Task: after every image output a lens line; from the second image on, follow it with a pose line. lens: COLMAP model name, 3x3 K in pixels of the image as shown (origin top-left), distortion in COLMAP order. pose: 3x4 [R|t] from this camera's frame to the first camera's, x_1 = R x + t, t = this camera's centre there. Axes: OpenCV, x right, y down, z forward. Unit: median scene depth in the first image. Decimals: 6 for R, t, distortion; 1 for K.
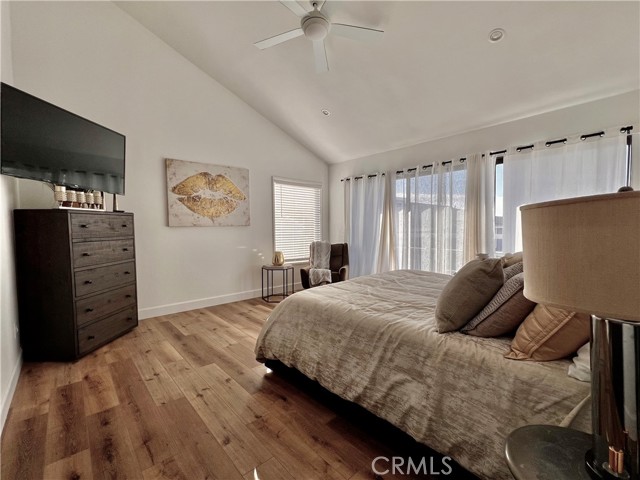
lens RADIAL K [[278.7, 0, 319.8], [0, 278.7, 238.4], [0, 0, 1]] dist [-0.000933, 0.000239]
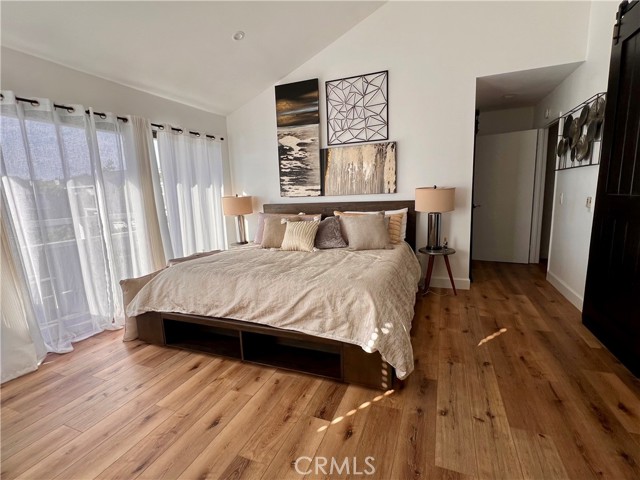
lens RADIAL K [[304.2, 0, 318.0], [0, 304.2, 240.3], [0, 0, 1]] dist [0.004296, -0.000158]
pose [[-0.426437, -0.113529, 0.897364, -0.596439], [0.086806, 0.982376, 0.165536, -0.060297], [-0.900342, 0.148488, -0.409066, 1.092417]]
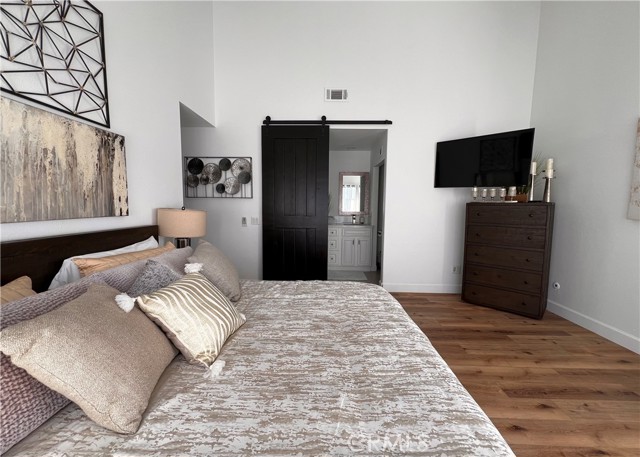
lens RADIAL K [[272.7, 0, 320.9], [0, 272.7, 233.1], [0, 0, 1]] dist [0.003357, 0.000278]
pose [[-0.696676, 0.072558, -0.713707, 0.571247], [-0.037721, 0.989791, 0.137446, -0.089344], [0.716393, 0.122677, -0.686827, 1.133713]]
